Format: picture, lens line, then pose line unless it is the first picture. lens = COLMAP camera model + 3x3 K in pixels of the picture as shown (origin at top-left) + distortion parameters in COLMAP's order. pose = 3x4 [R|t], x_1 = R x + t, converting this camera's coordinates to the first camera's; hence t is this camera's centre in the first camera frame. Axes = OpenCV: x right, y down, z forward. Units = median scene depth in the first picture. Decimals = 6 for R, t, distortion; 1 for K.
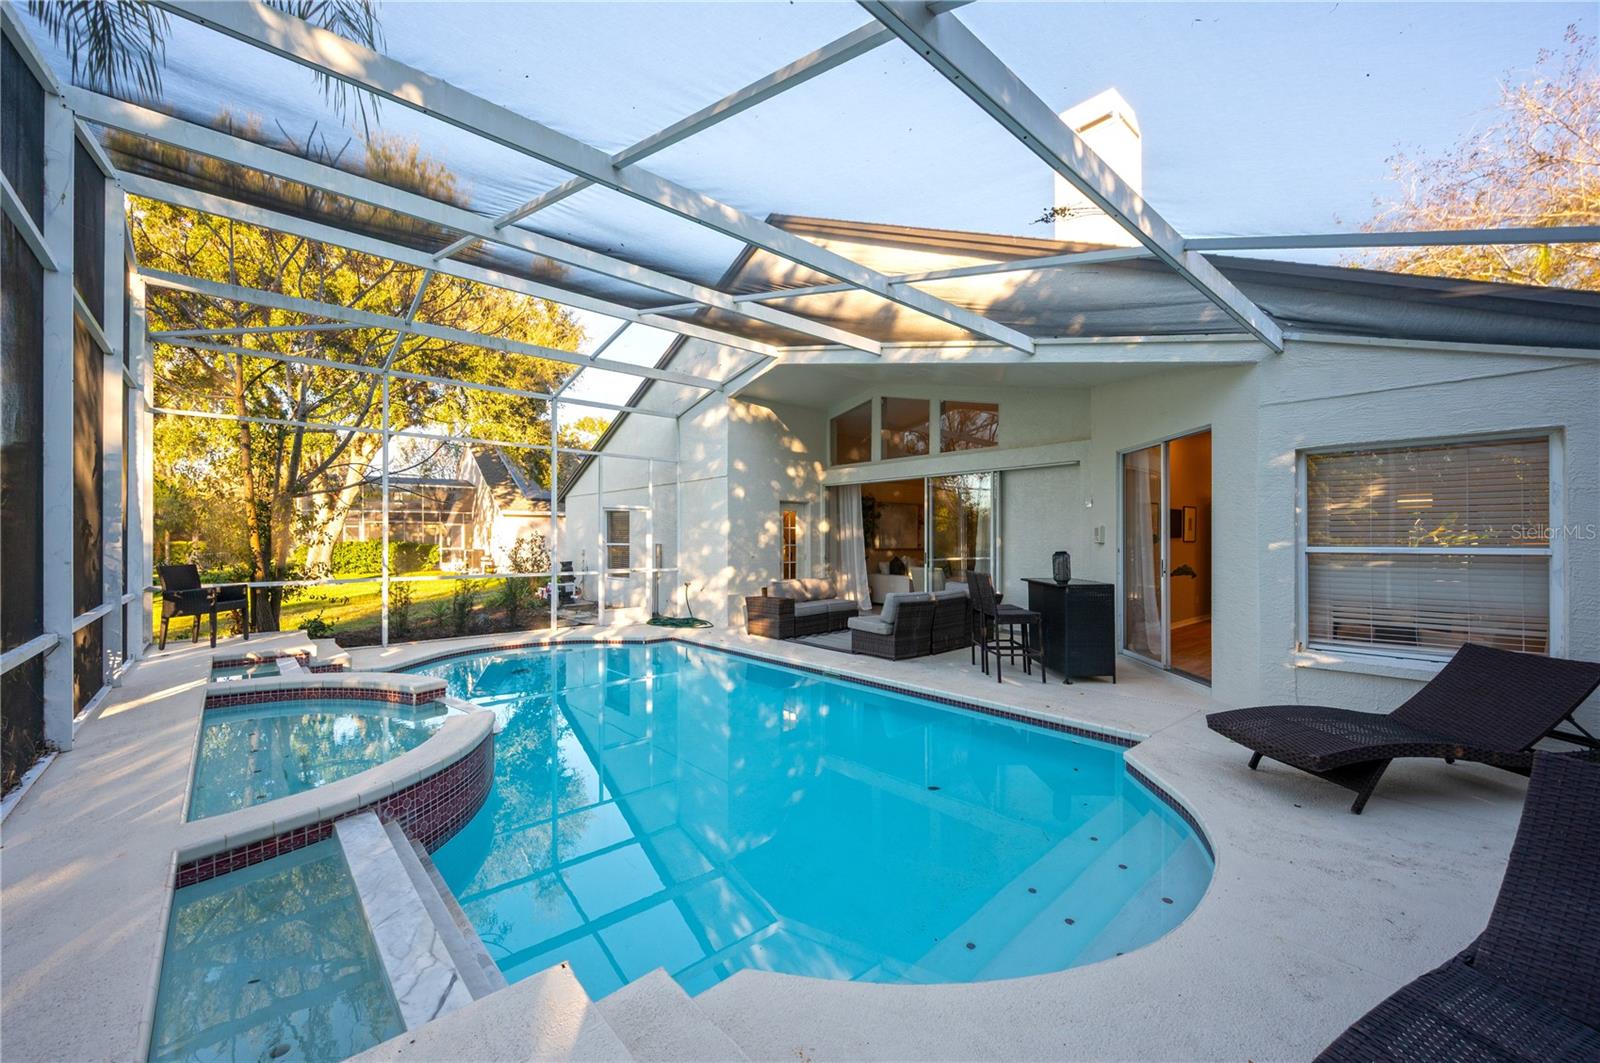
lens RADIAL K [[618.5, 0, 788.0], [0, 618.5, 525.4], [0, 0, 1]] dist [0.000570, 0.000086]
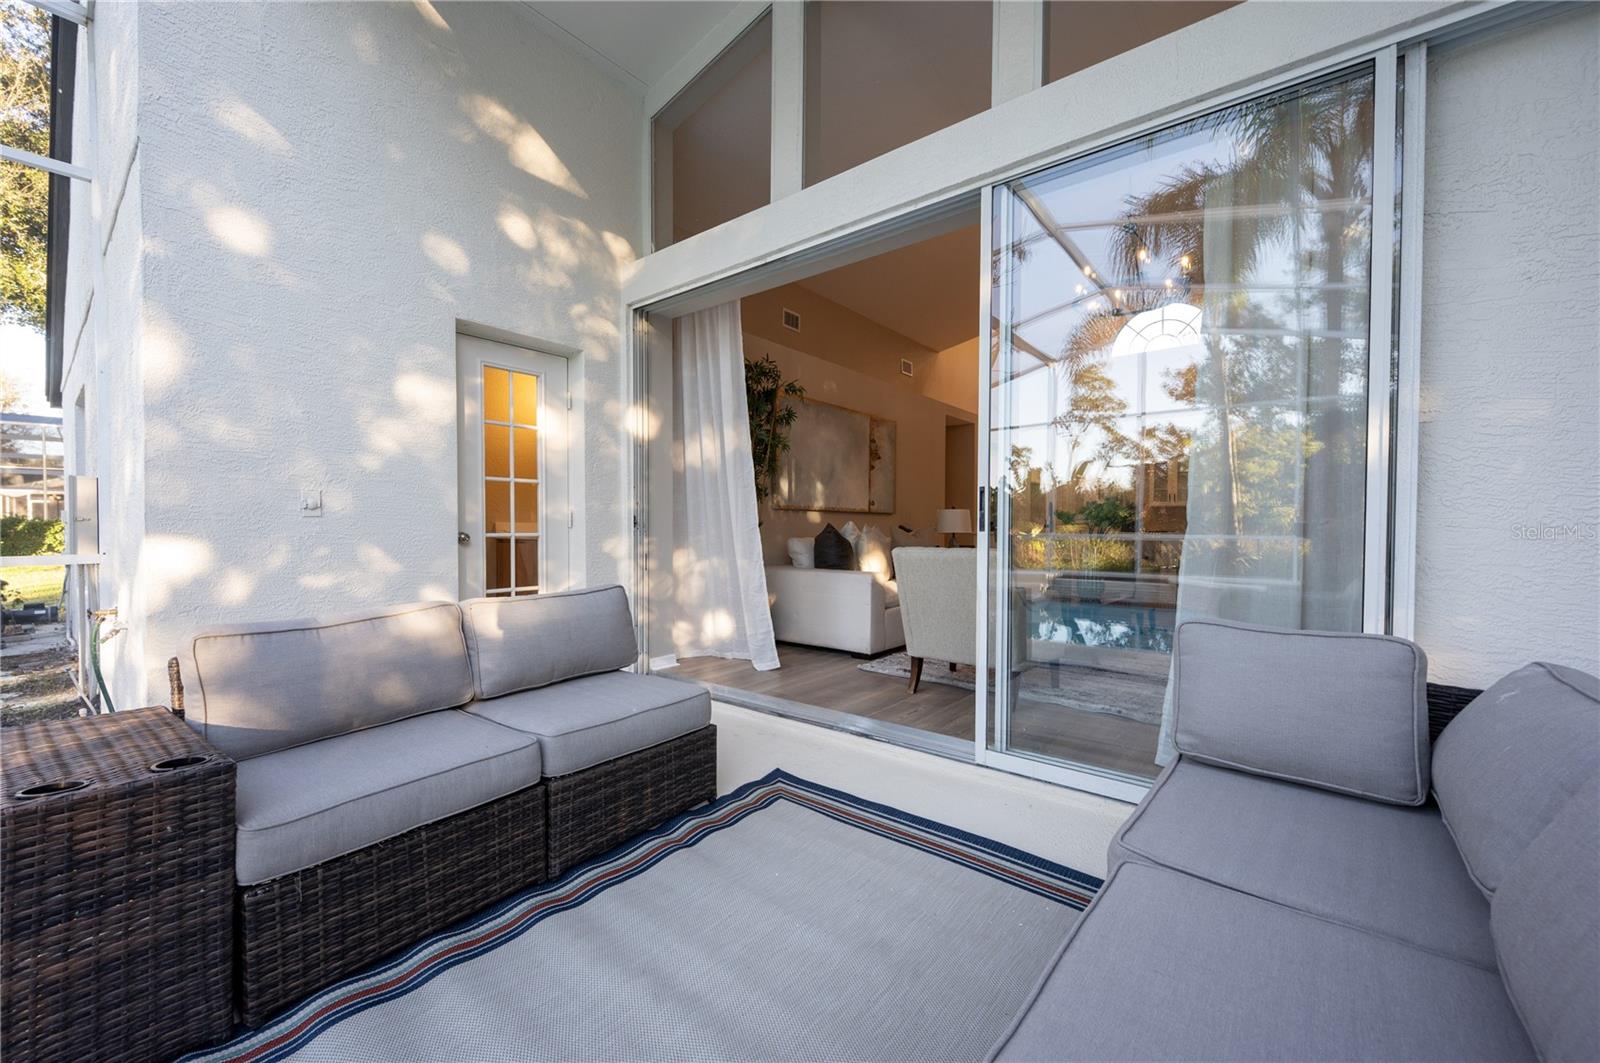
lens RADIAL K [[618.5, 0, 793.3], [0, 618.5, 538.0], [0, 0, 1]] dist [0.000570, 0.000086]
pose [[0.978111, -0.007193, 0.207958, 0.072077], [0.004761, 0.999914, 0.012195, 0.058925], [-0.208028, -0.010938, 0.978062, 0.657168]]
